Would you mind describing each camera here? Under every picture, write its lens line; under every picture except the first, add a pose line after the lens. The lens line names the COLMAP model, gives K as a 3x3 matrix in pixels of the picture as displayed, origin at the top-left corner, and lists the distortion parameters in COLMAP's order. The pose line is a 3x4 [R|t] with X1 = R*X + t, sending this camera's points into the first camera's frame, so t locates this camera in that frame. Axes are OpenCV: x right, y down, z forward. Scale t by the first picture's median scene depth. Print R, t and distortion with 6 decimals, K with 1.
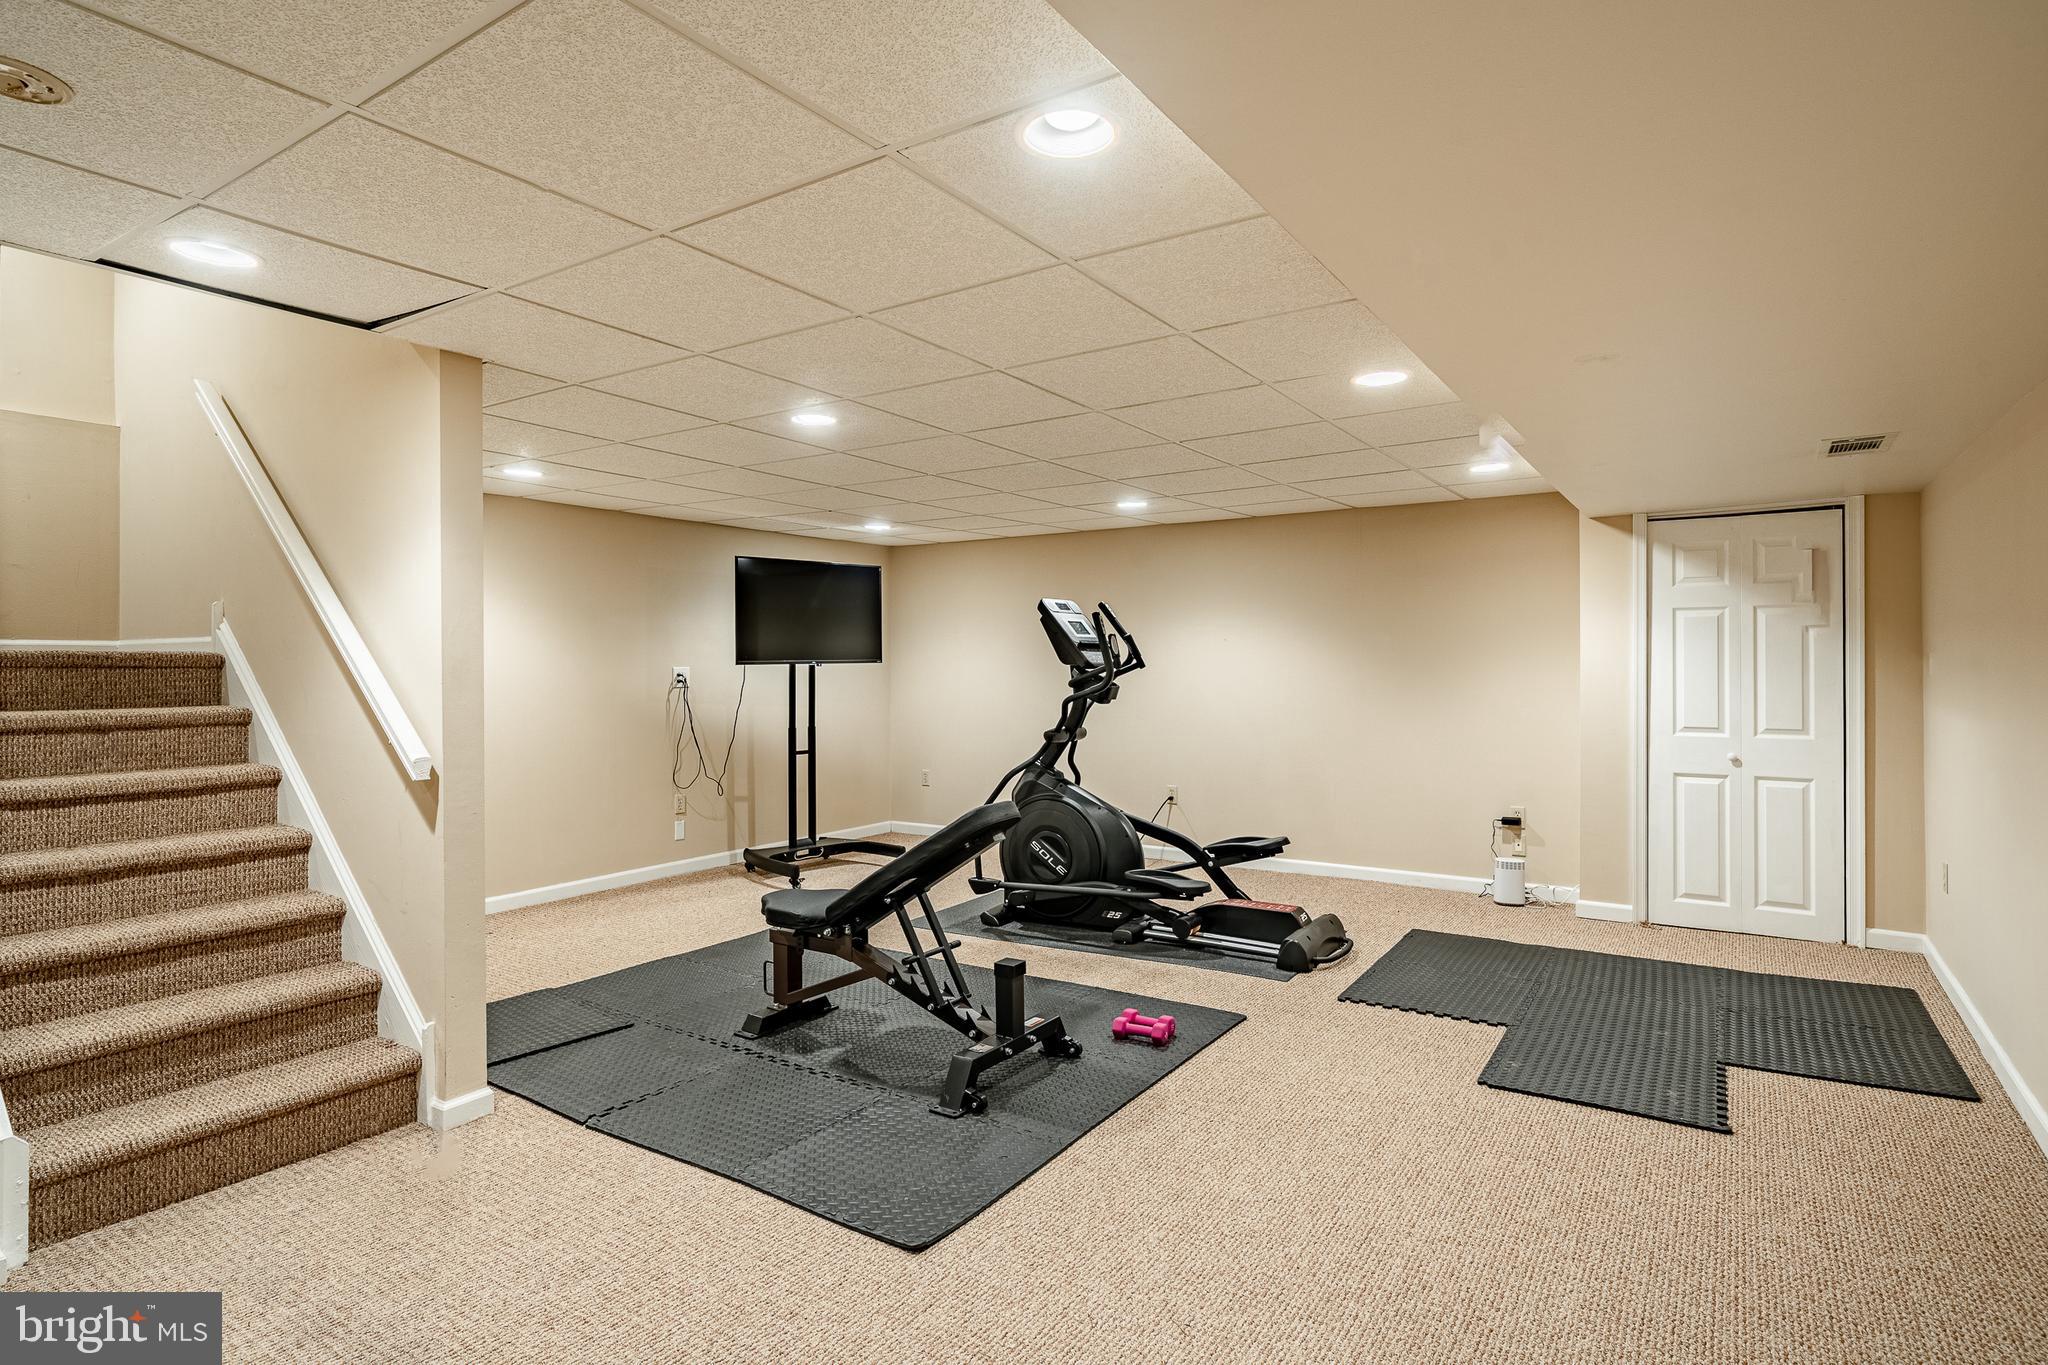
lens RADIAL K [[1029.3, 0, 1033.4], [0, 1029.3, 669.6], [0, 0, 1]] dist [-0.003697, 0.000199]
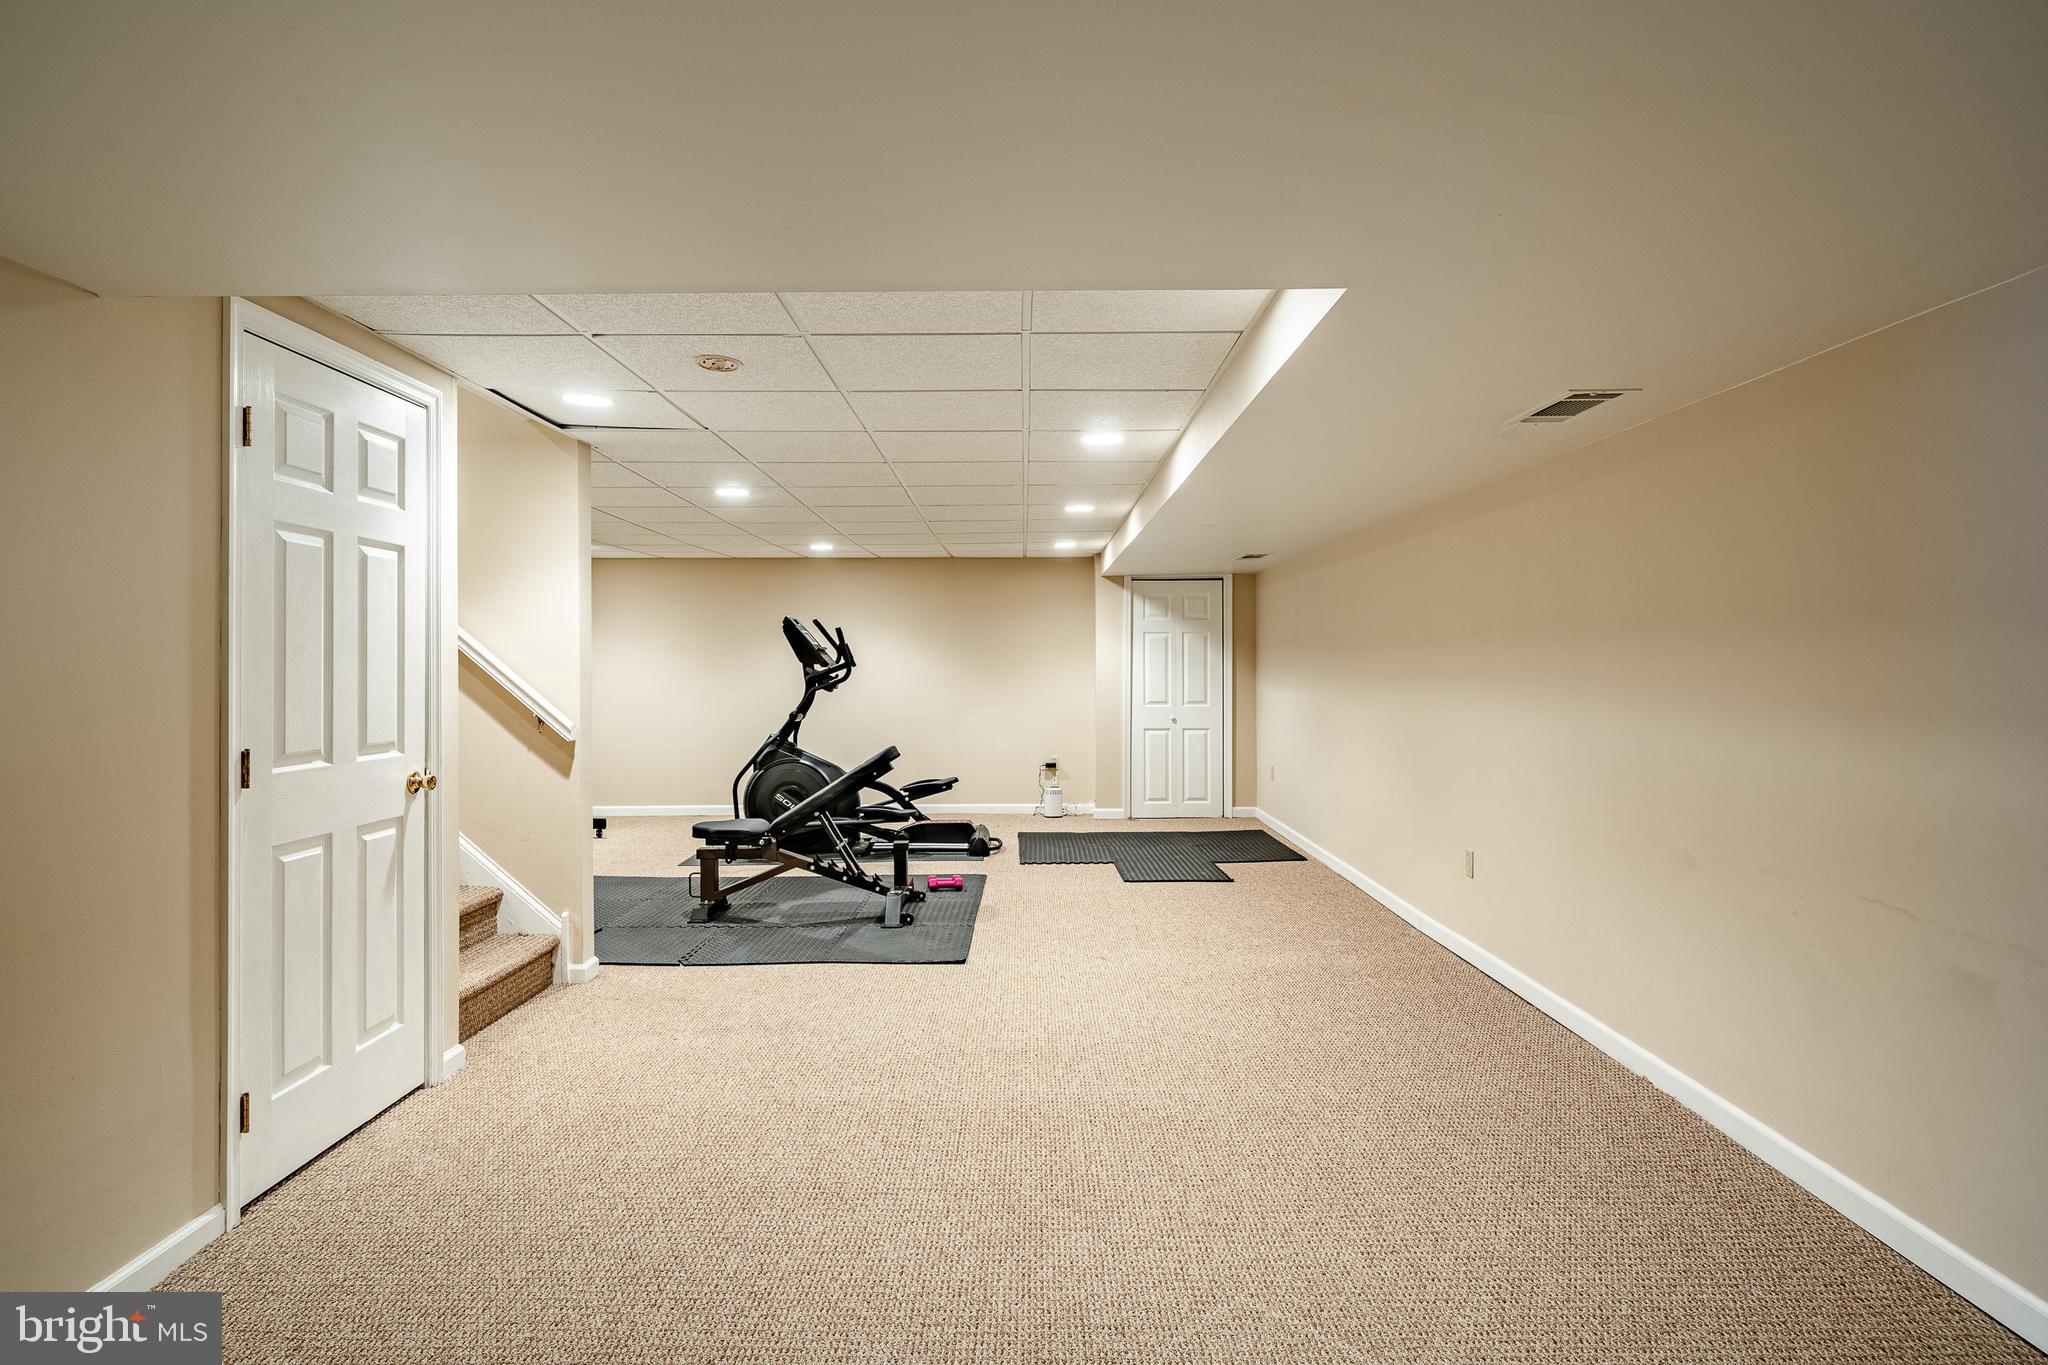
lens RADIAL K [[1029.3, 0, 1020.2], [0, 1029.3, 672.0], [0, 0, 1]] dist [-0.003697, 0.000199]
pose [[0.833238, -0.000387, 0.552914, -0.500926], [0.000793, 1.000000, -0.000495, 0.007346], [-0.552914, 0.000851, 0.833238, -0.314349]]
